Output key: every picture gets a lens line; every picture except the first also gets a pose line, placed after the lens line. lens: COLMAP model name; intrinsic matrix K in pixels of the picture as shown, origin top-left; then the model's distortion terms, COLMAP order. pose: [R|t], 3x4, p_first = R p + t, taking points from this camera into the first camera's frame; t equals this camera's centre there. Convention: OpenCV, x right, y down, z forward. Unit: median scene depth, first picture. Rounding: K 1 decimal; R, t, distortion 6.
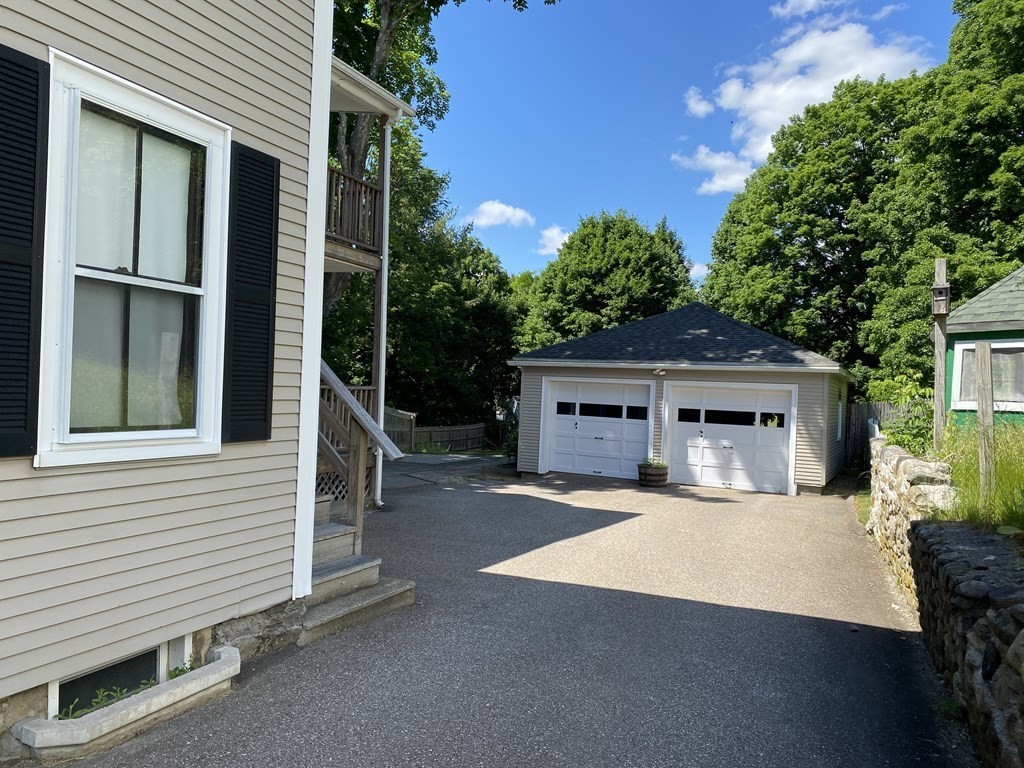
lens RADIAL K [[789.1, 0, 485.4], [0, 789.1, 402.3], [0, 0, 1]] dist [0.011025, 0.002876]
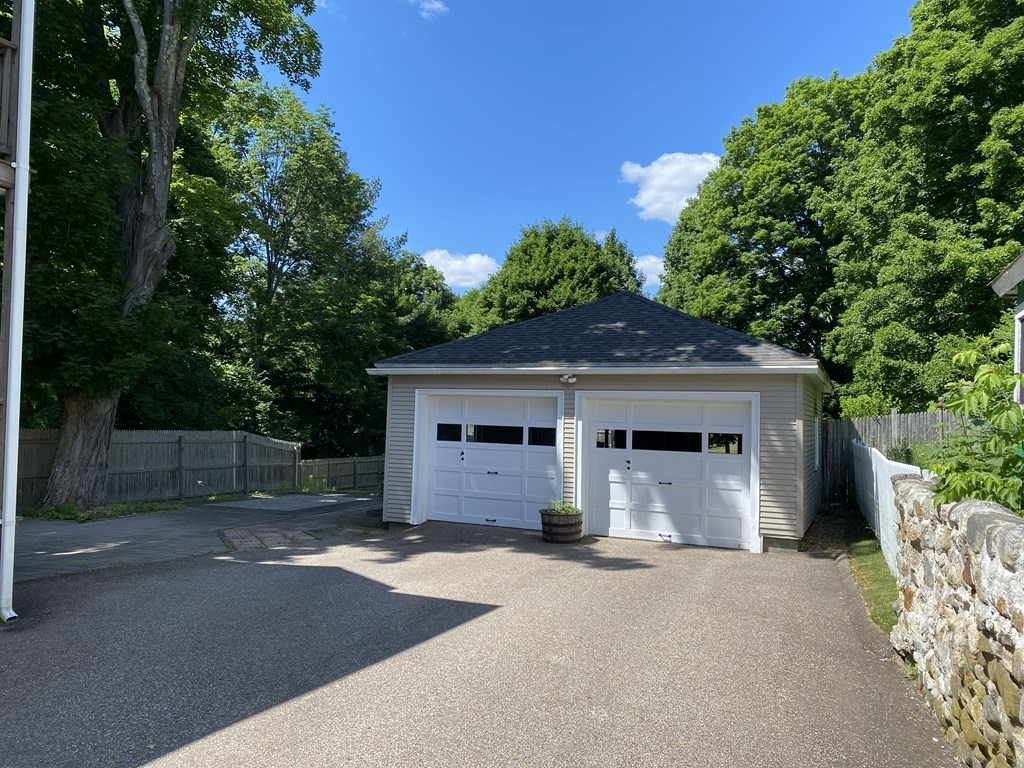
lens RADIAL K [[787.3, 0, 494.0], [0, 787.3, 383.5], [0, 0, 1]] dist [0.050760, -0.054520]
pose [[0.998545, -0.014293, 0.051991, 0.044259], [0.017283, 0.998195, -0.057507, 0.002168], [-0.051075, 0.058322, 0.996990, 0.111439]]
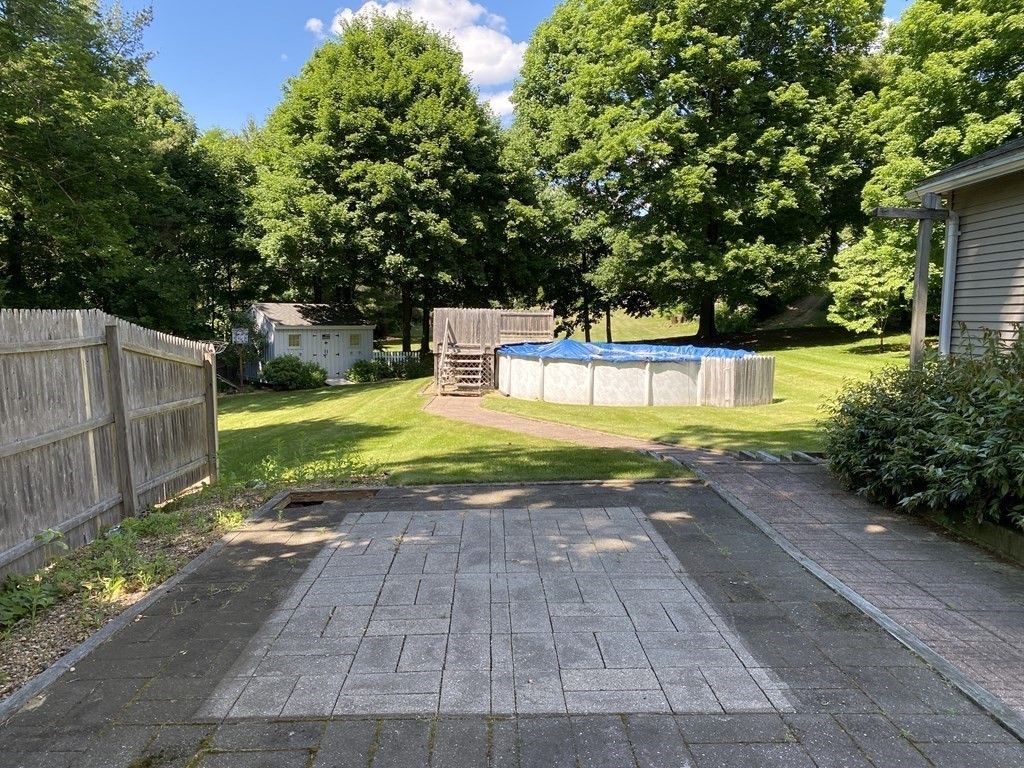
lens RADIAL K [[786.6, 0, 512.0], [0, 786.6, 384.0], [0, 0, 1]] dist [0.005906, -0.001335]
pose [[0.890448, -0.077630, 0.448415, -0.080700], [0.036930, 0.994420, 0.098821, 0.002589], [-0.453584, -0.071435, 0.888346, 0.430613]]
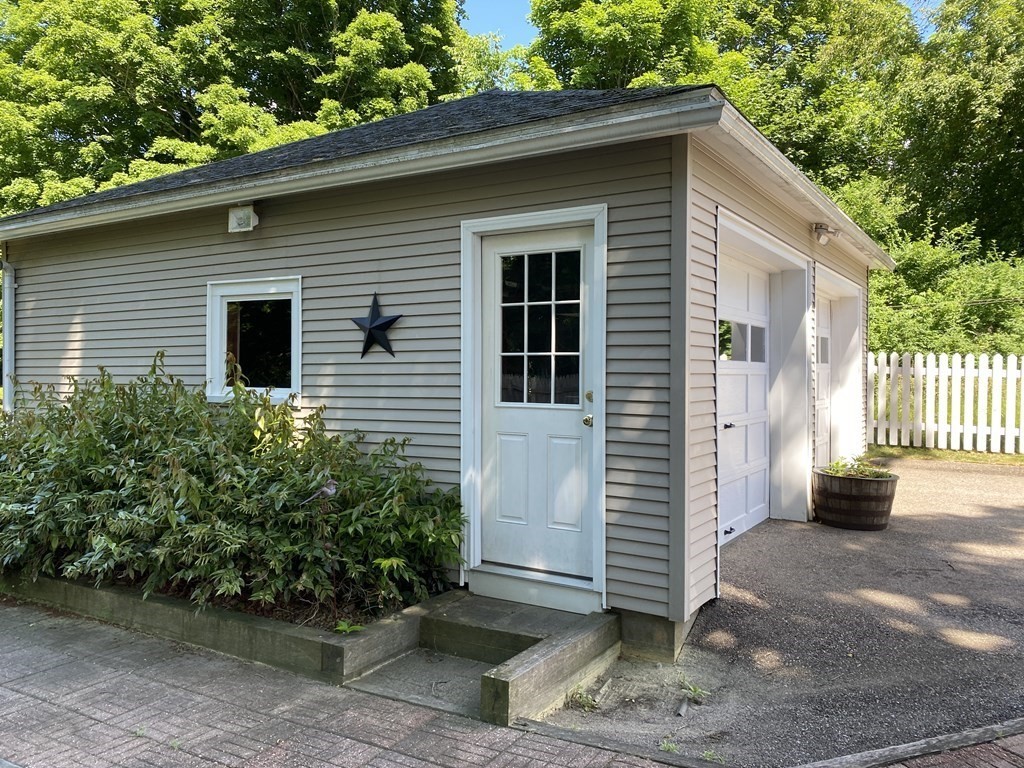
lens RADIAL K [[795.7, 0, 488.8], [0, 795.7, 383.7], [0, 0, 1]] dist [-0.000538, 0.002554]
pose [[0.090964, -0.063263, 0.993843, -0.076351], [0.017023, 0.997933, 0.061965, 0.002598], [-0.995709, 0.011282, 0.091853, 0.426625]]
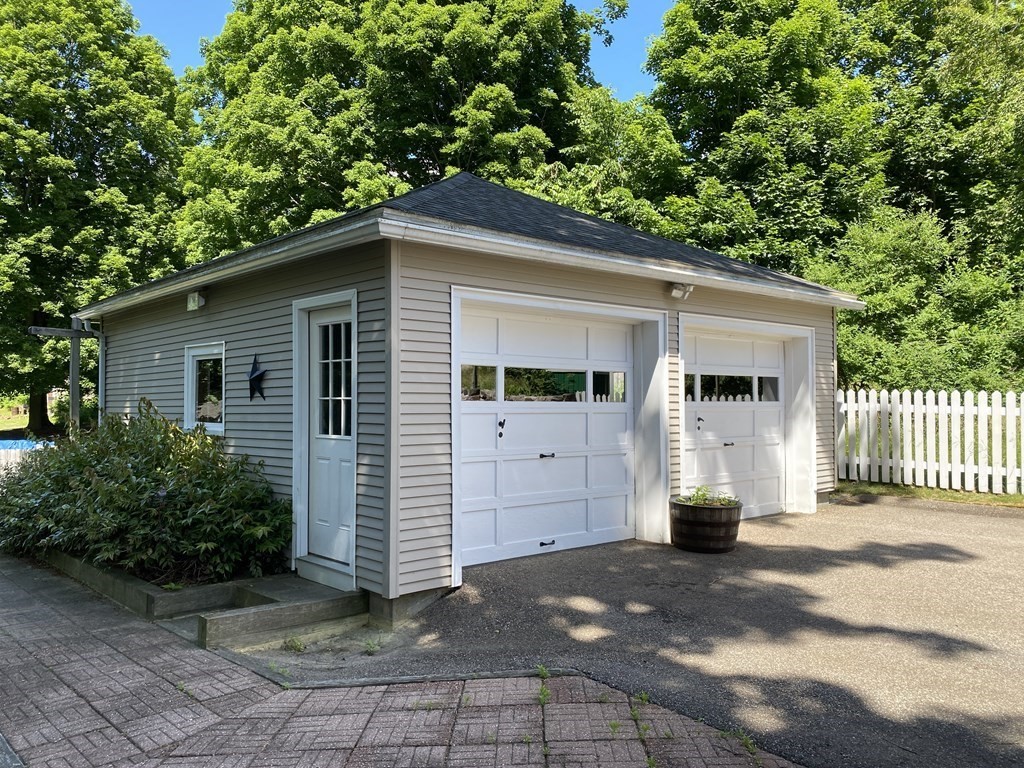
lens RADIAL K [[789.1, 0, 485.4], [0, 789.1, 402.3], [0, 0, 1]] dist [0.011025, 0.002876]
pose [[0.371147, -0.043384, 0.927560, -0.090846], [0.031679, 0.998918, 0.034045, 0.002065], [-0.928034, 0.016749, 0.372120, 0.355762]]
